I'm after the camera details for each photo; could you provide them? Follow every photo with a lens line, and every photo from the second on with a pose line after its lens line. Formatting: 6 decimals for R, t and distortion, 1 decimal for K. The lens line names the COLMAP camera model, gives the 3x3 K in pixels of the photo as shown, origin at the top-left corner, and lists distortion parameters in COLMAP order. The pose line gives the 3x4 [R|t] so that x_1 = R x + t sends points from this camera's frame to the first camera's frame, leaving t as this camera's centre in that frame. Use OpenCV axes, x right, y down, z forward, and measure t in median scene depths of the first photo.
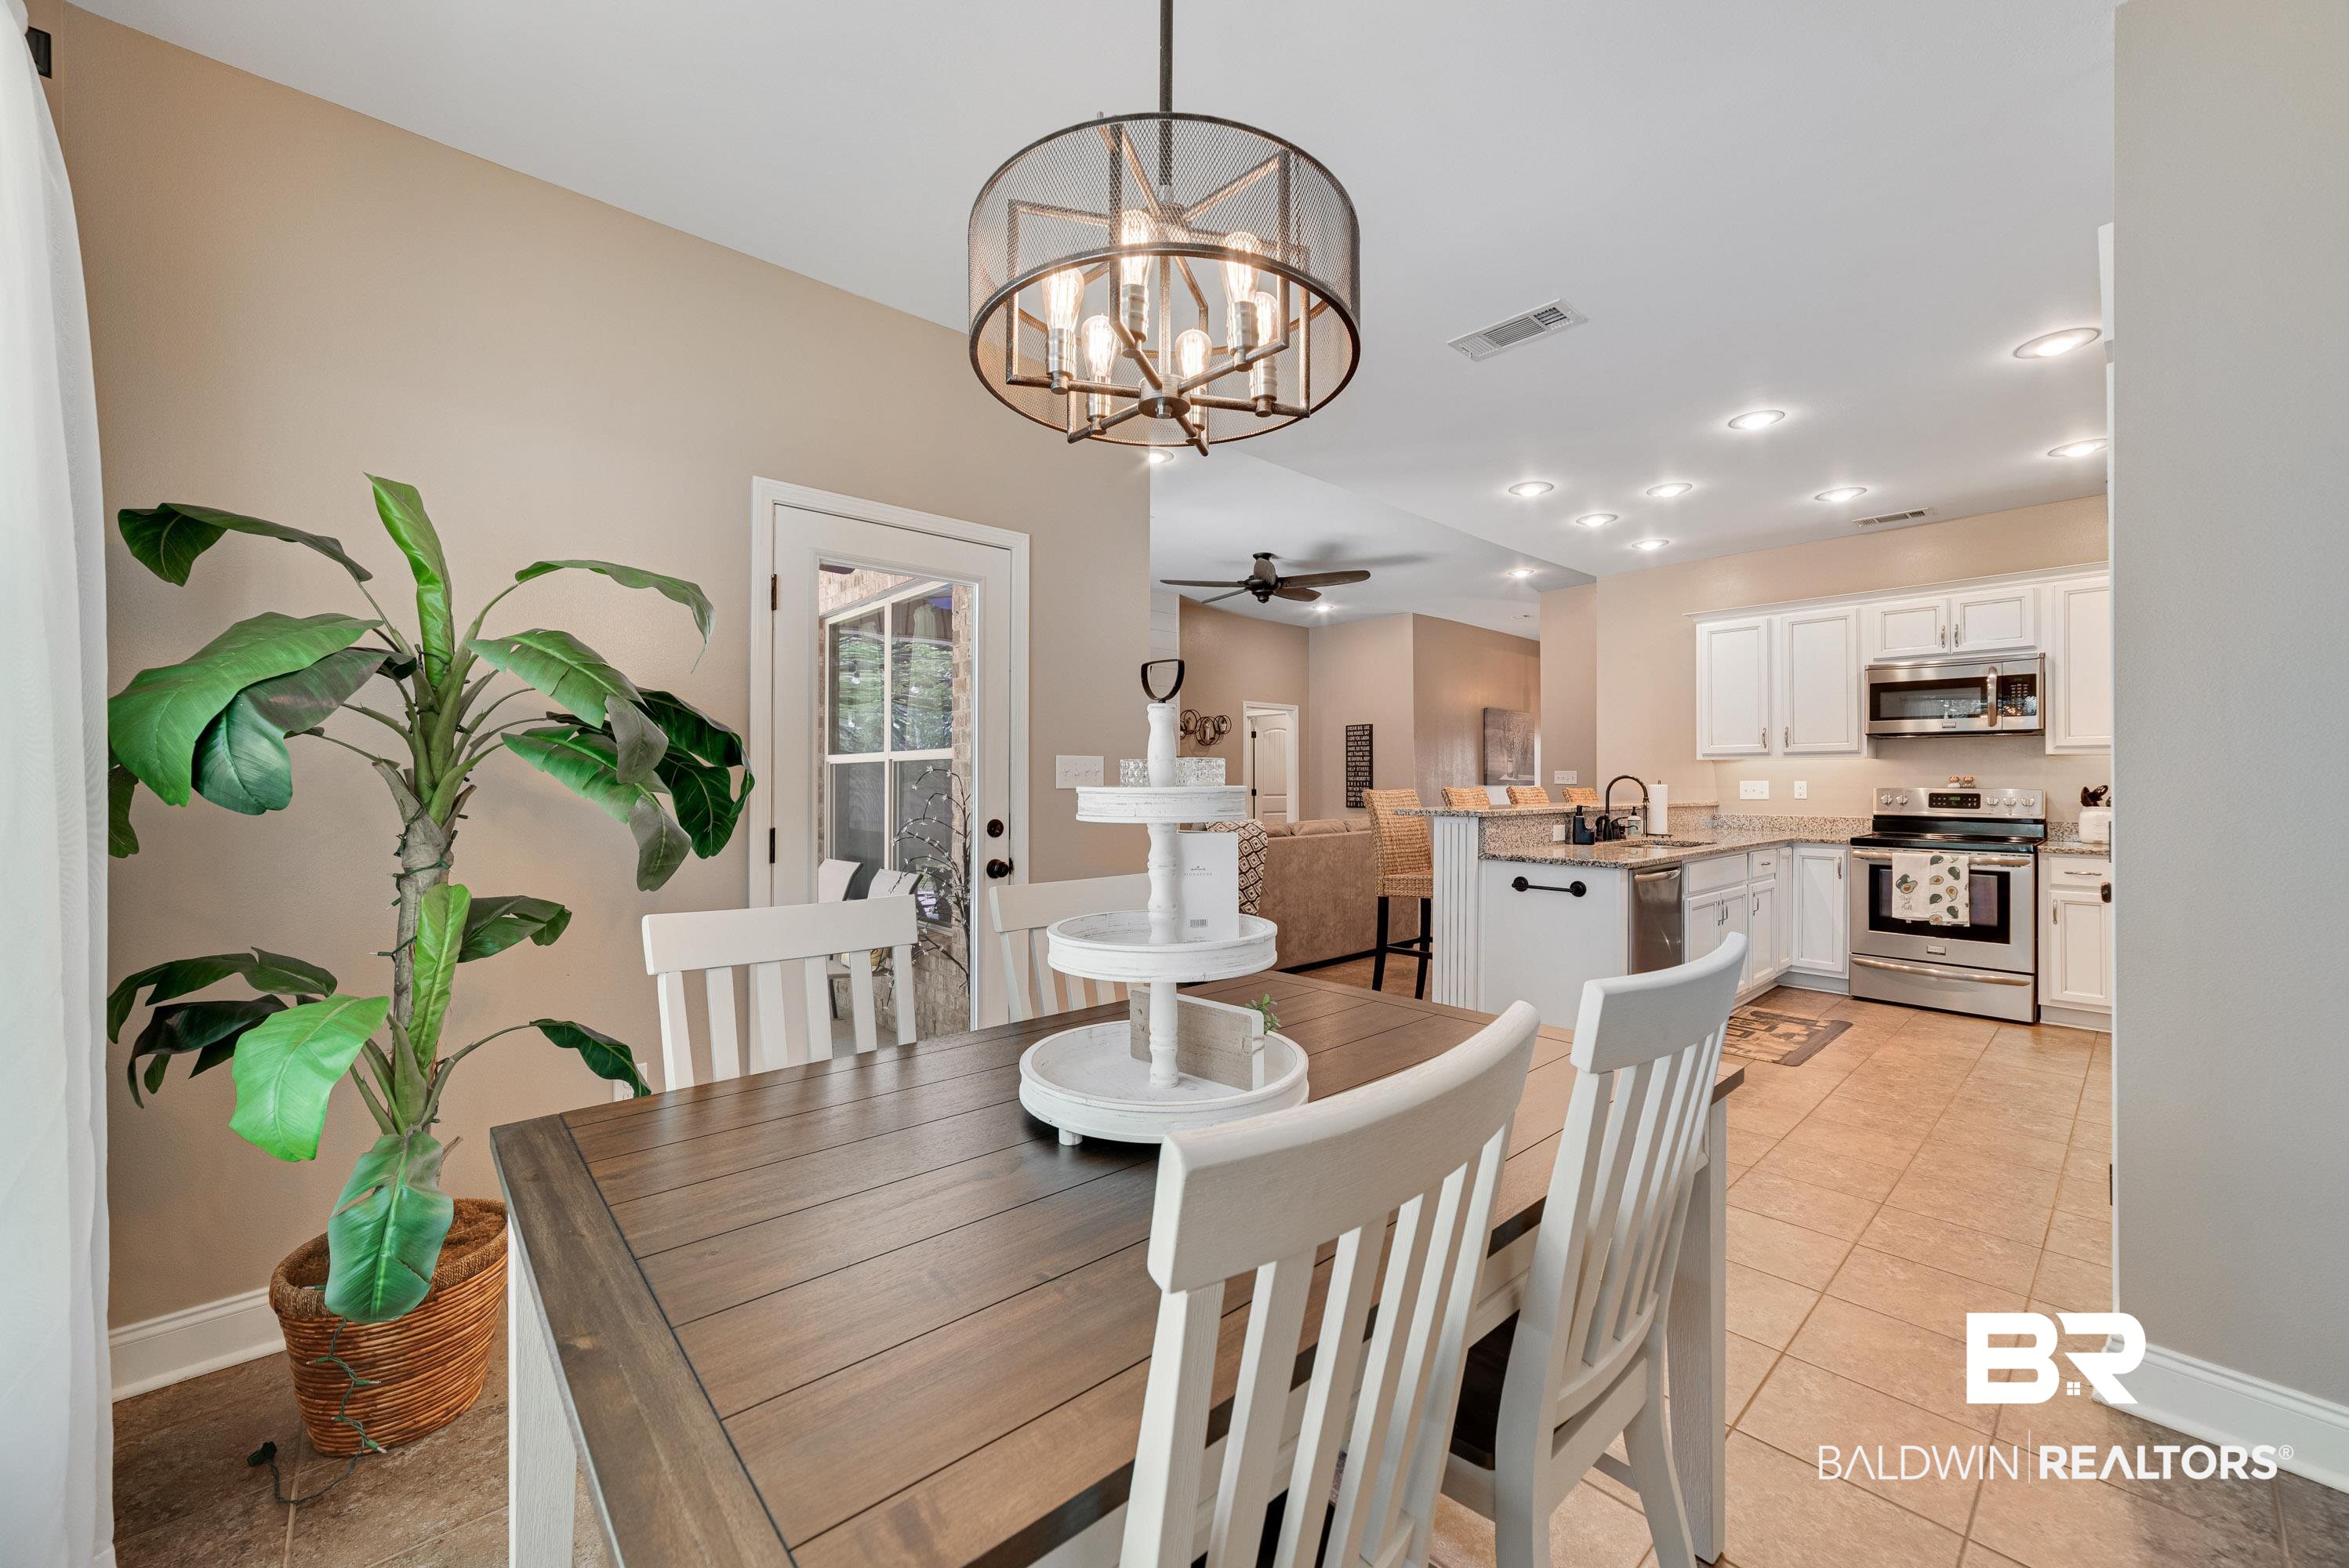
lens RADIAL K [[910.2, 0, 1170.4], [0, 910.2, 784.5], [0, 0, 1]] dist [-0.018989, 0.006023]
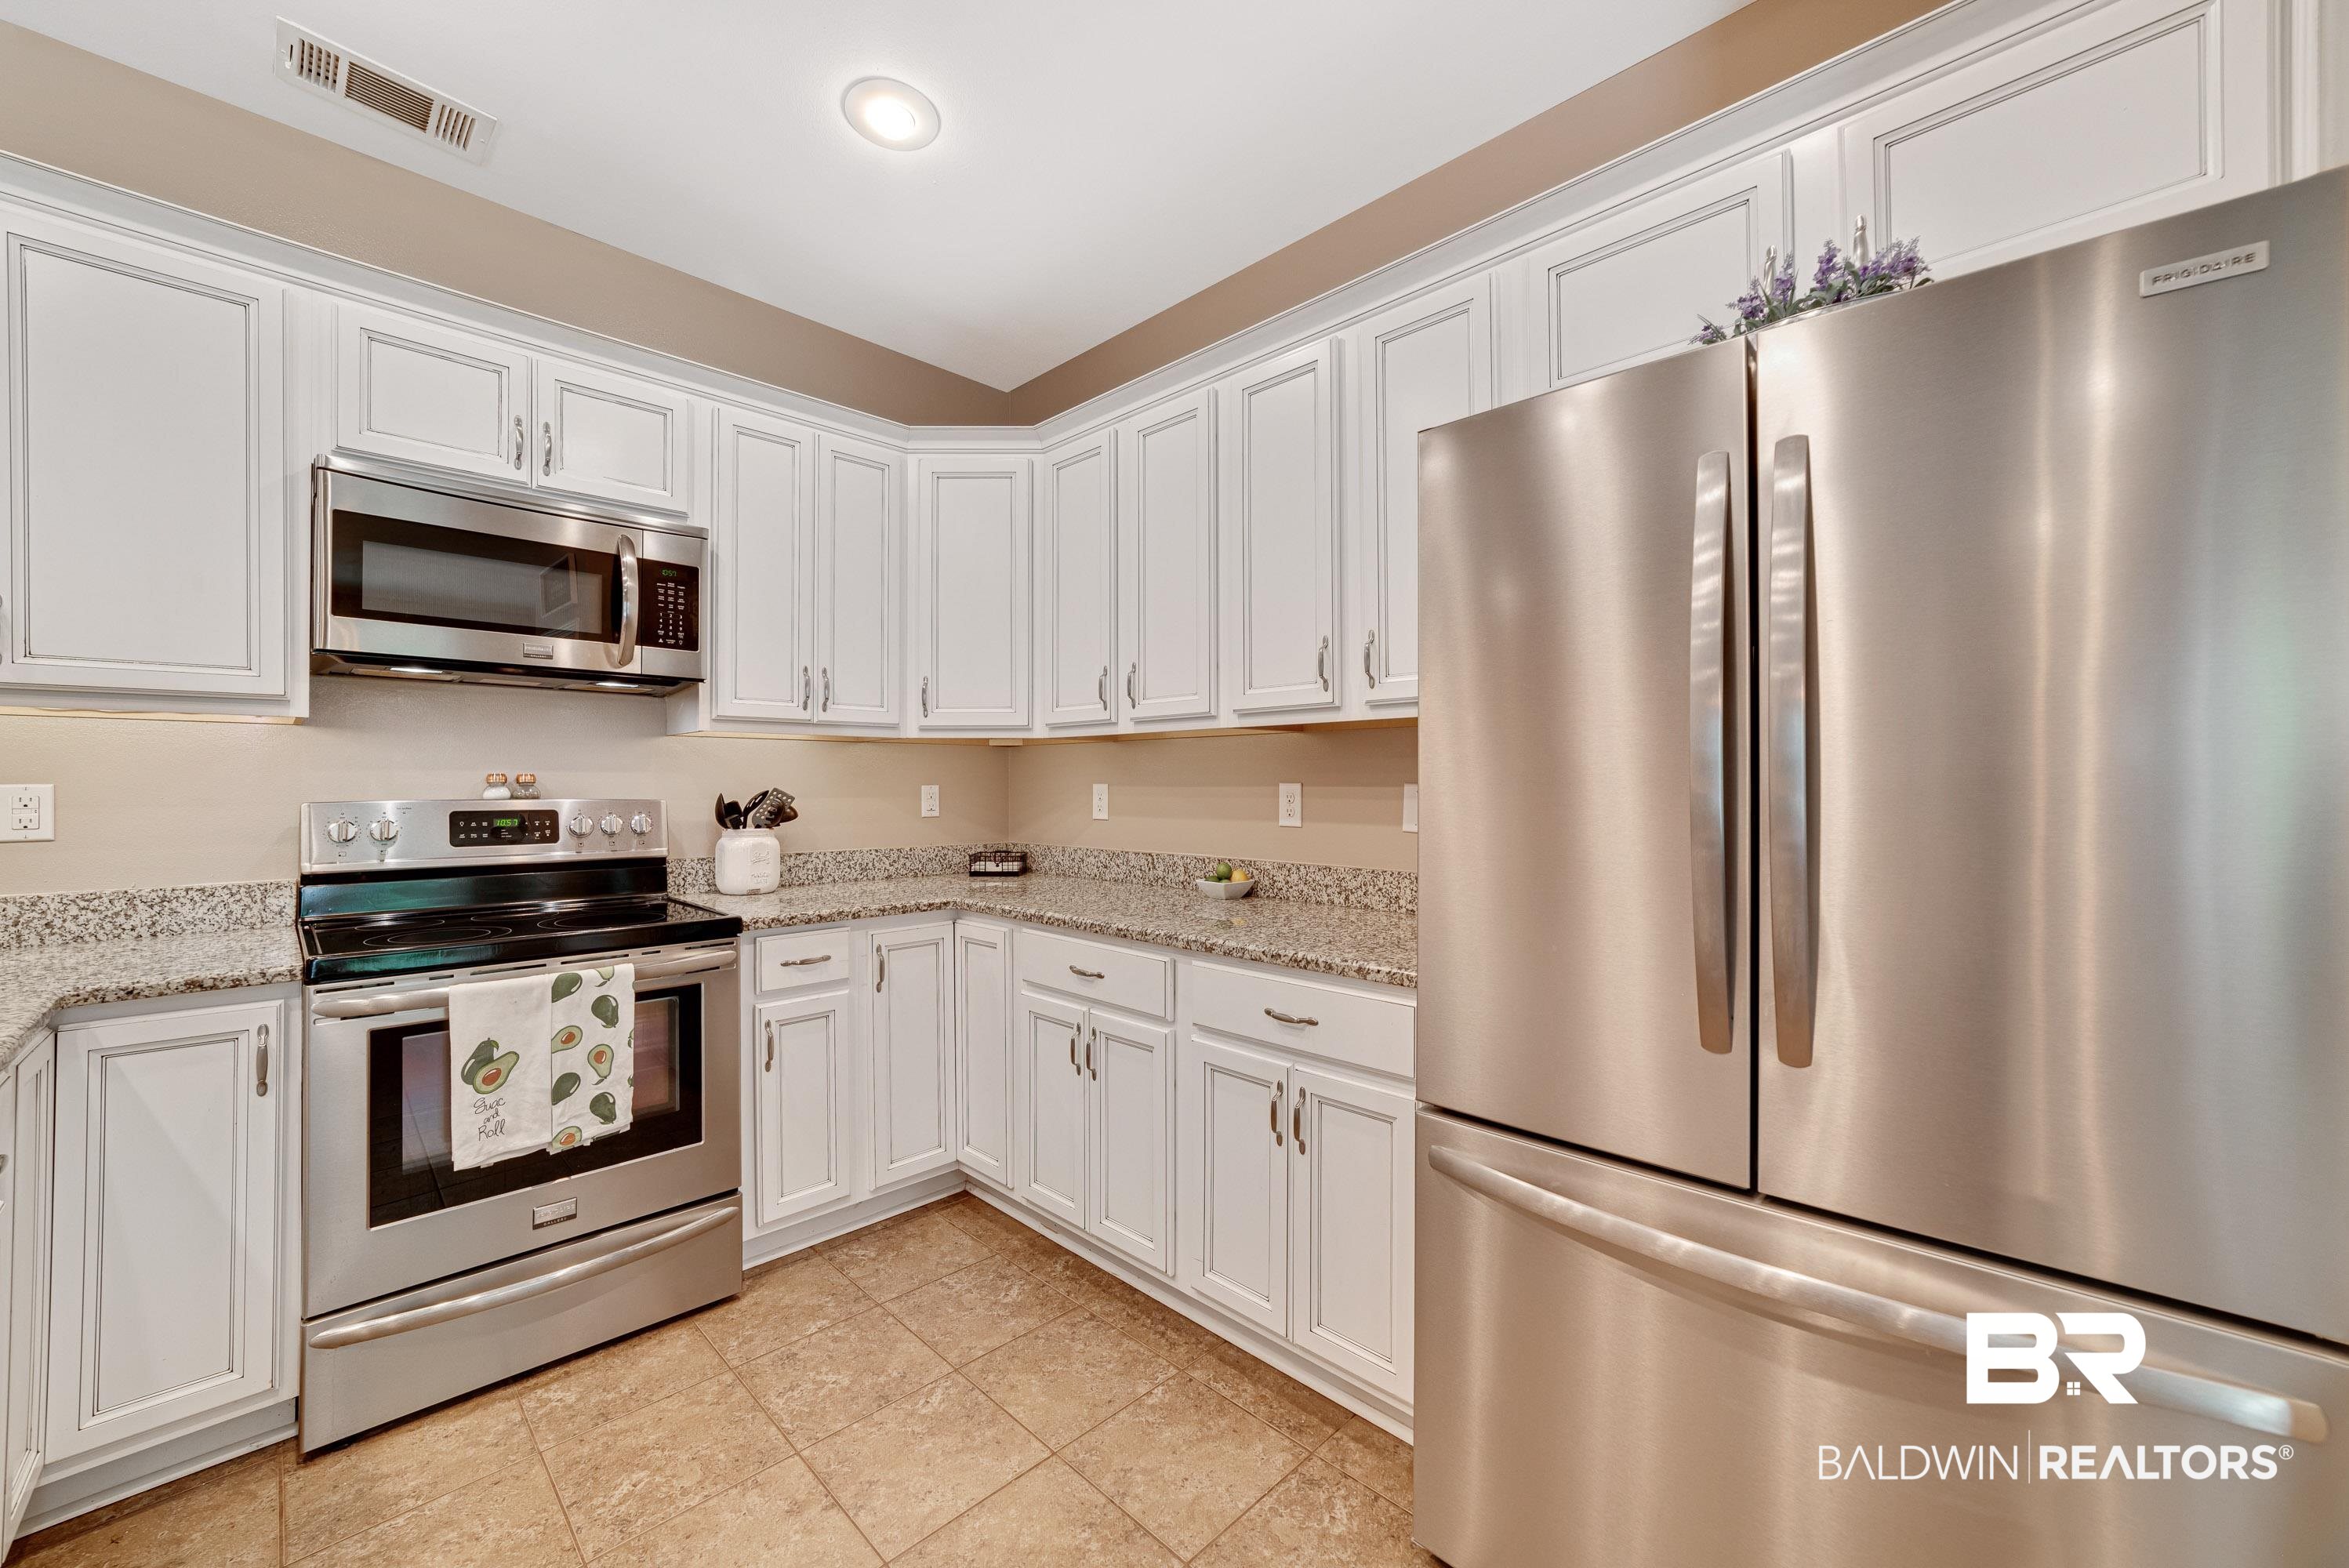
lens RADIAL K [[910.2, 0, 1168.2], [0, 910.2, 773.1], [0, 0, 1]] dist [-0.018989, 0.006023]
pose [[-0.038345, 0.012080, 0.999192, 0.431101], [0.009224, 0.999889, -0.011734, -0.000897], [-0.999222, 0.008767, -0.038452, 0.722116]]
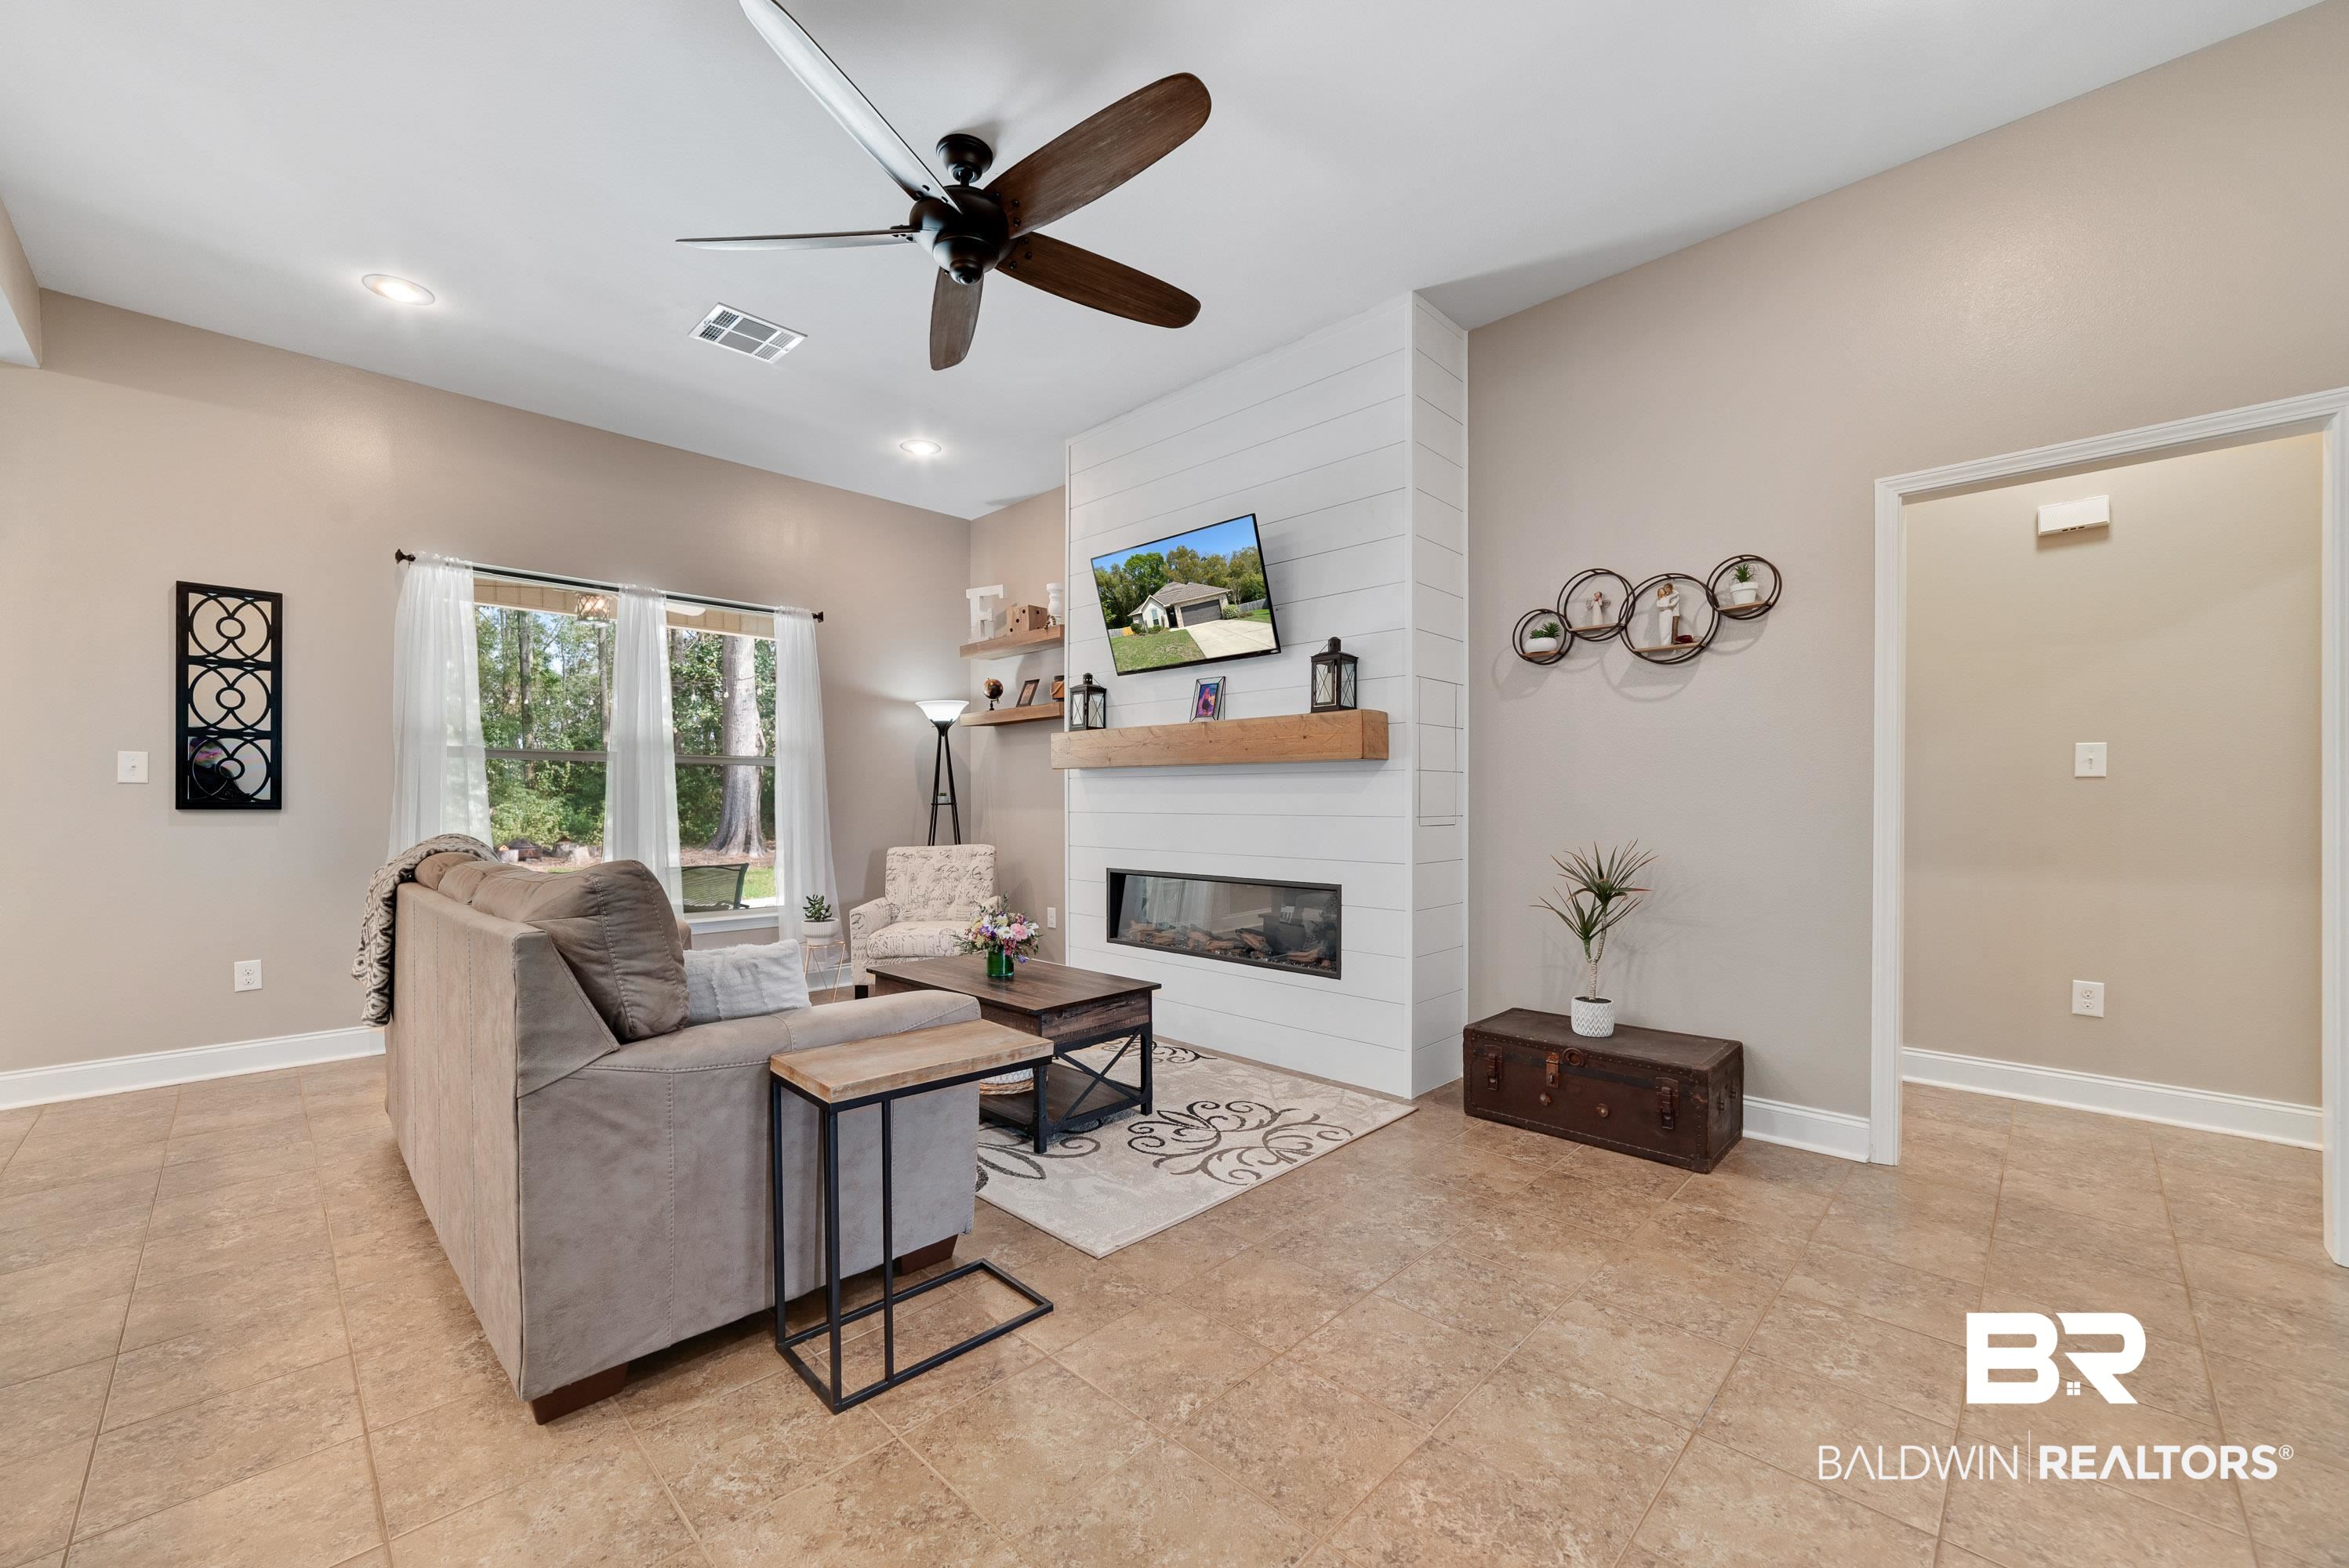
lens RADIAL K [[910.2, 0, 1162.6], [0, 910.2, 799.6], [0, 0, 1]] dist [-0.018989, 0.006023]
pose [[0.062226, 0.002652, -0.998059, 0.711946], [-0.003785, 0.999990, 0.002421, 0.015130], [0.998055, 0.003627, 0.062236, 1.566076]]
